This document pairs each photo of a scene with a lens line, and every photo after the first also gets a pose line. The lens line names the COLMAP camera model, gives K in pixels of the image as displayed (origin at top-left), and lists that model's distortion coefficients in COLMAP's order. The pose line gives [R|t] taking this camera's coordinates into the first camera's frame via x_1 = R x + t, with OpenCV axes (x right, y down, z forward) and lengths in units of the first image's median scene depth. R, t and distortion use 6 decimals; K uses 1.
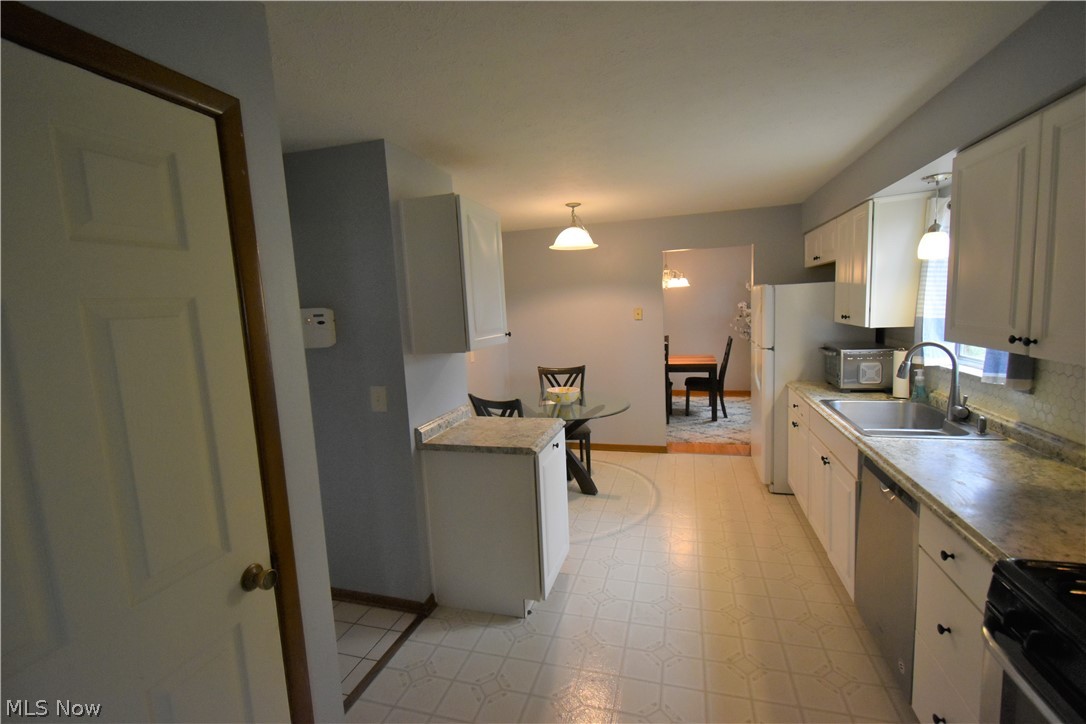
lens RADIAL K [[479.9, 0, 546.9], [0, 479.9, 360.1], [0, 0, 1]] dist [0.001607, -0.000163]
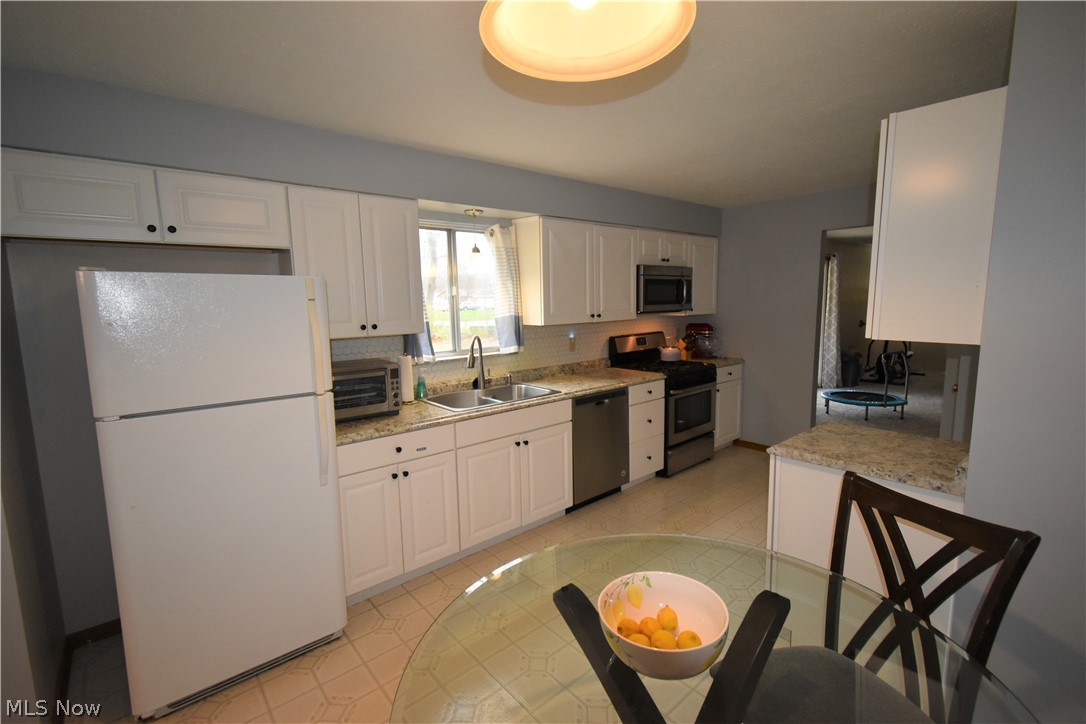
lens RADIAL K [[478.8, 0, 543.0], [0, 478.8, 362.0], [0, 0, 1]] dist [0.011645, -0.007547]
pose [[-0.825462, -0.006840, 0.564417, -0.077904], [0.128159, 0.971541, 0.199207, -0.160184], [-0.549717, 0.236772, -0.801093, 1.513420]]
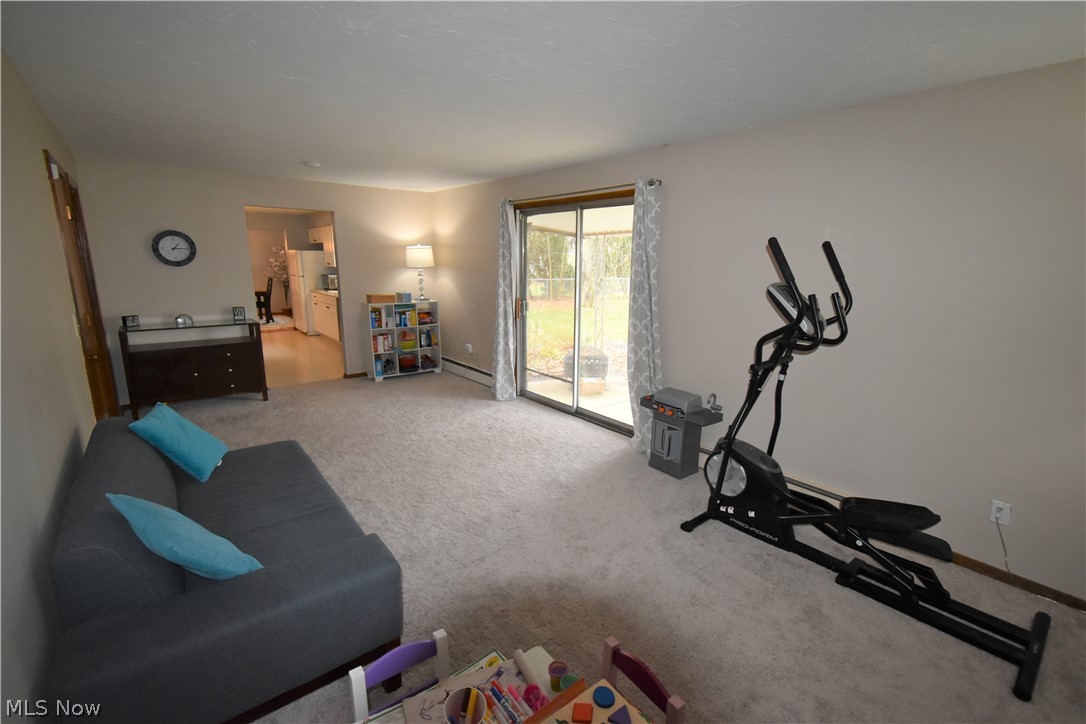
lens RADIAL K [[478.8, 0, 543.0], [0, 478.8, 362.0], [0, 0, 1]] dist [0.011645, -0.007547]
pose [[0.576246, -0.115929, 0.809012, -1.036165], [0.055010, 0.993145, 0.103132, 0.269084], [-0.815423, -0.014926, 0.578674, -1.727231]]
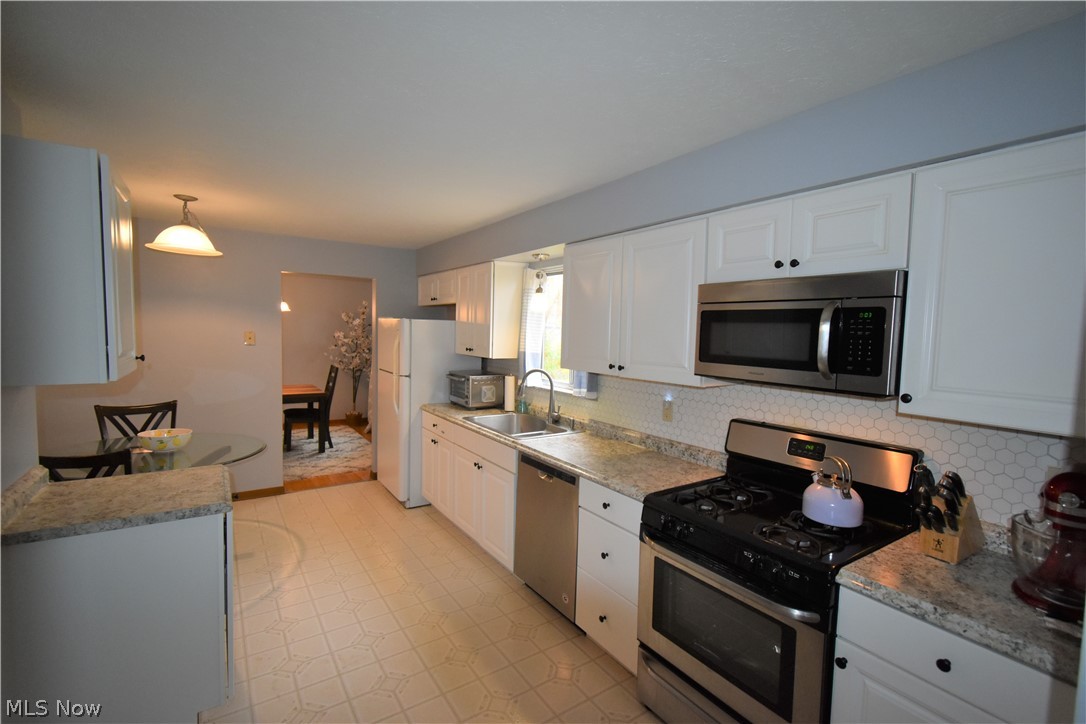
lens RADIAL K [[478.8, 0, 543.0], [0, 478.8, 362.0], [0, 0, 1]] dist [0.011645, -0.007547]
pose [[0.640274, 0.014061, 0.768018, -0.215133], [0.031243, 0.998528, -0.044328, 0.003131], [-0.767511, 0.052377, 0.638892, 0.062977]]
